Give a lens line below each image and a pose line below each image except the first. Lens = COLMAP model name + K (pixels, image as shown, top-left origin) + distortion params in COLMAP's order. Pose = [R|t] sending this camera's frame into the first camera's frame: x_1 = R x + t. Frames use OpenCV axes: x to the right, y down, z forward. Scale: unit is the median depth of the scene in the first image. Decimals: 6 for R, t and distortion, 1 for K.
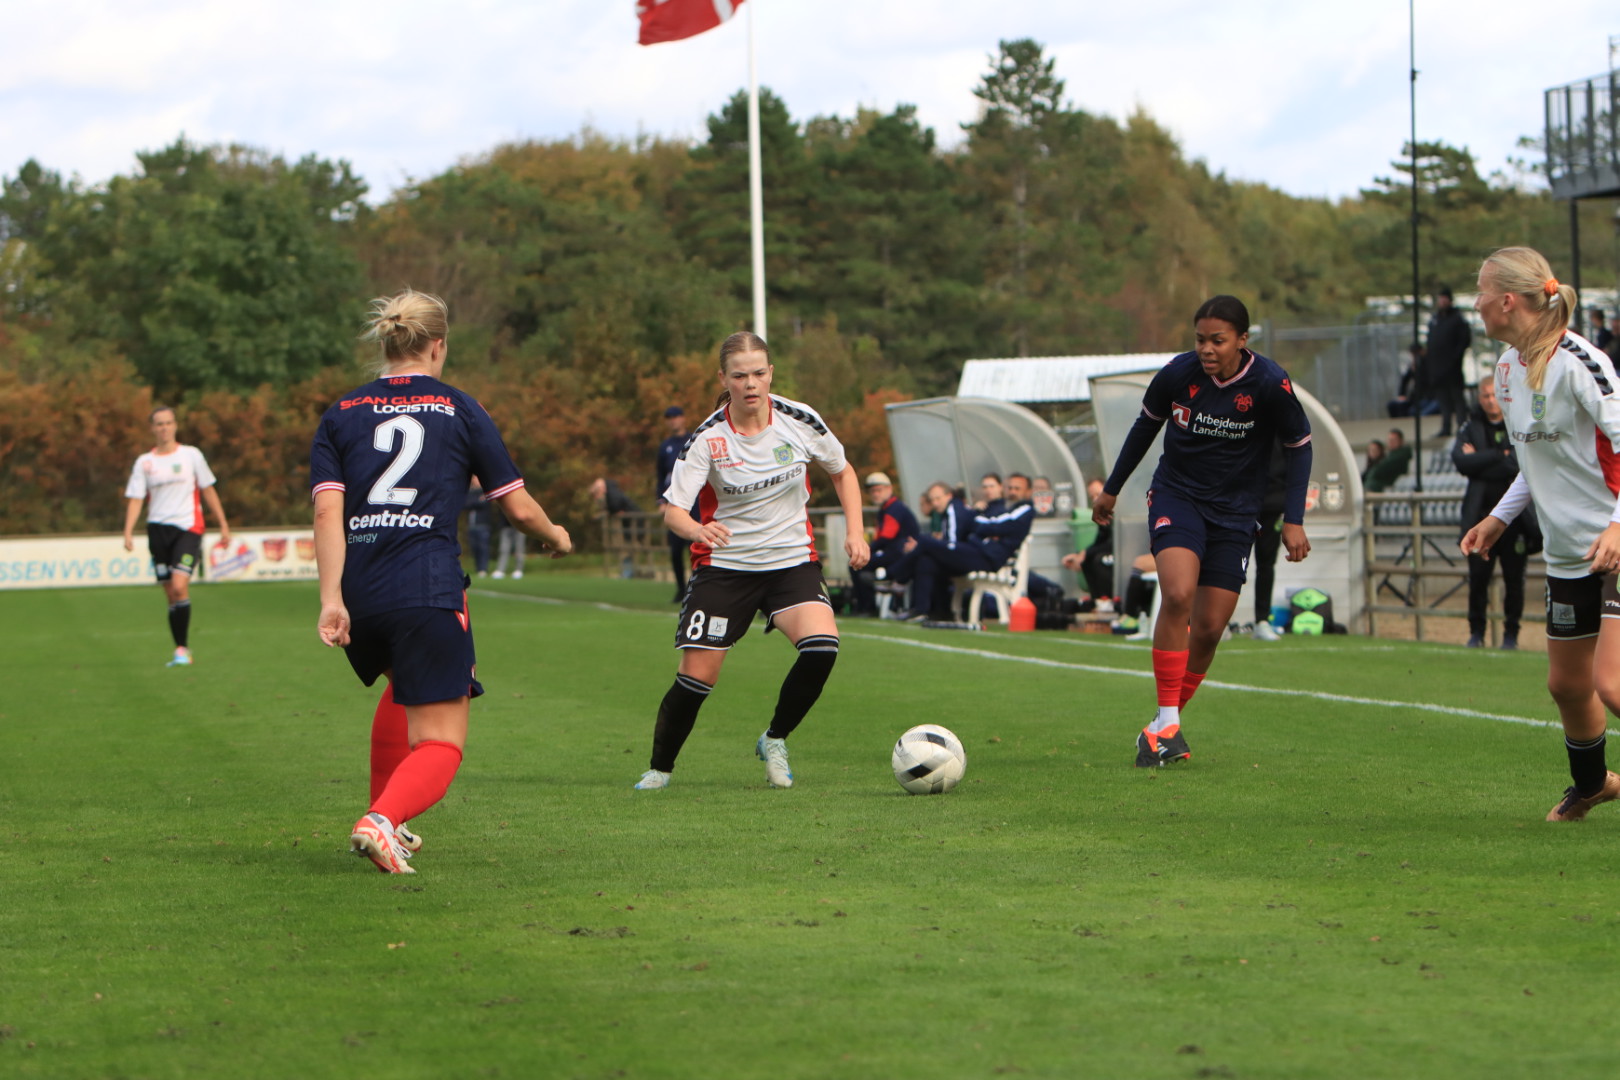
lens RADIAL K [[6986.2, 0, 810.0], [0, 6986.2, 540.0], [0, 0, 1]] dist [0.287925, -5.051570]
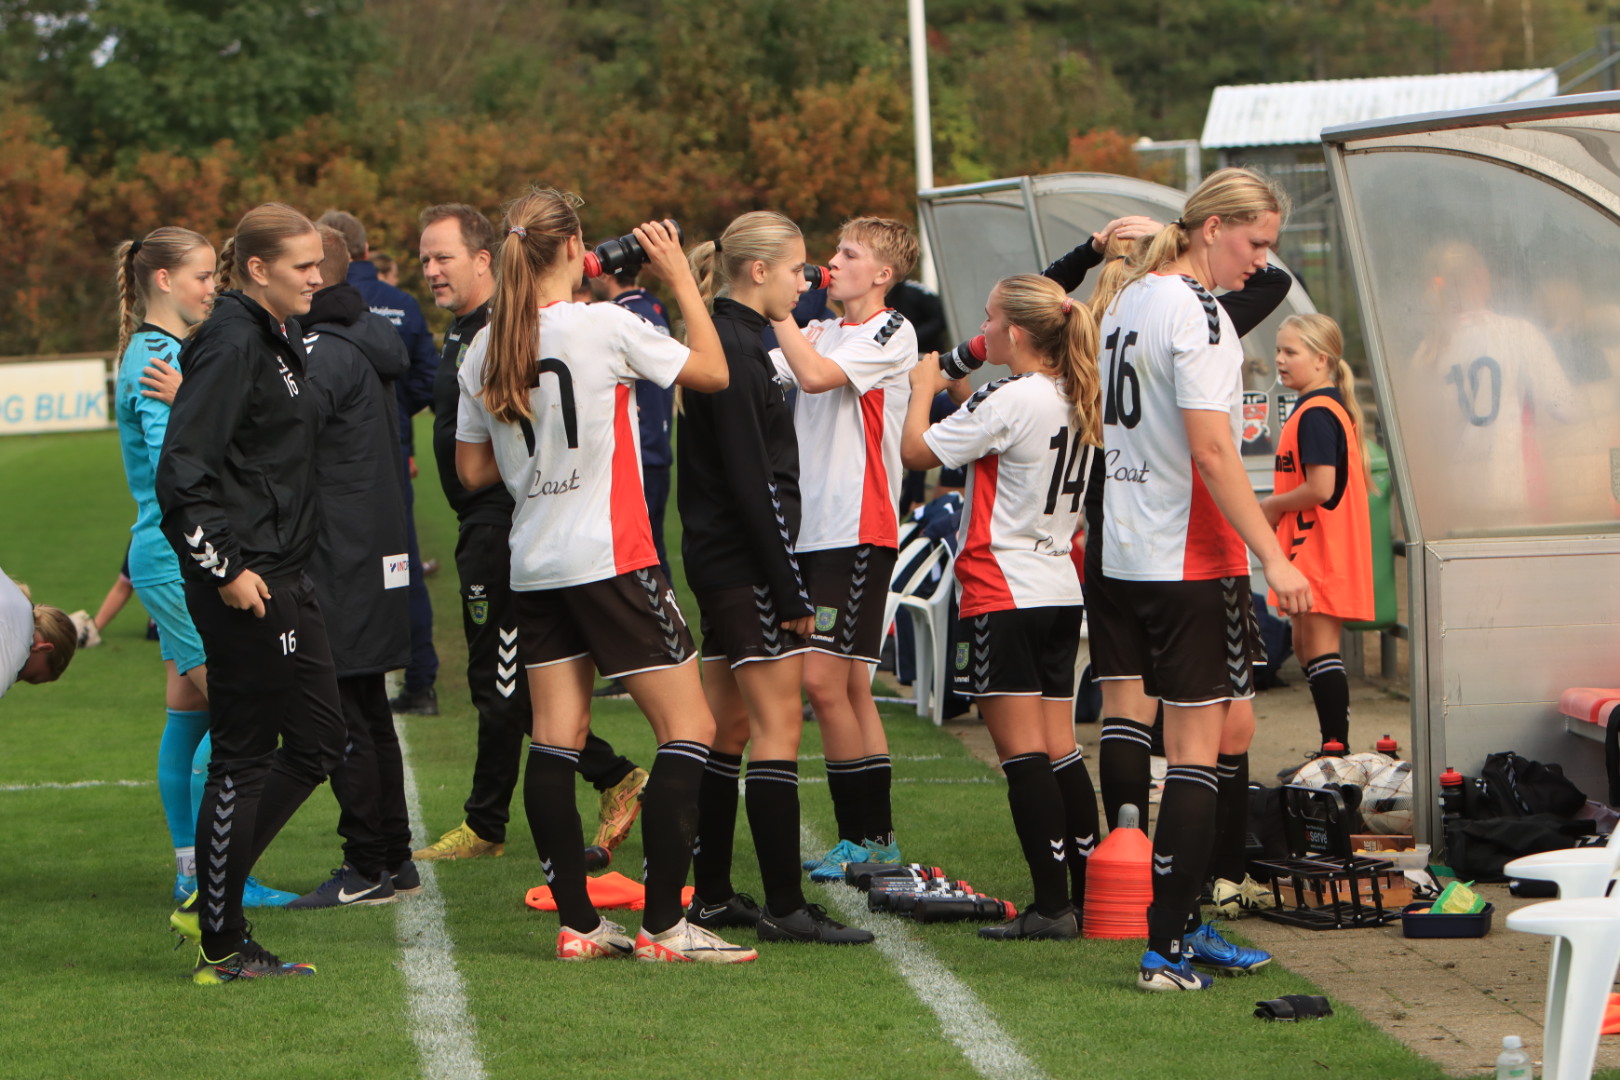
lens RADIAL K [[7339.4, 0, 810.0], [0, 7339.4, 540.0], [0, 0, 1]] dist [0.064763, -2.303653]
pose [[0.999003, -0.017655, -0.041008, 0.011278], [0.019097, 0.999203, 0.035040, -0.006639], [0.040357, -0.035788, 0.998544, 0.252519]]
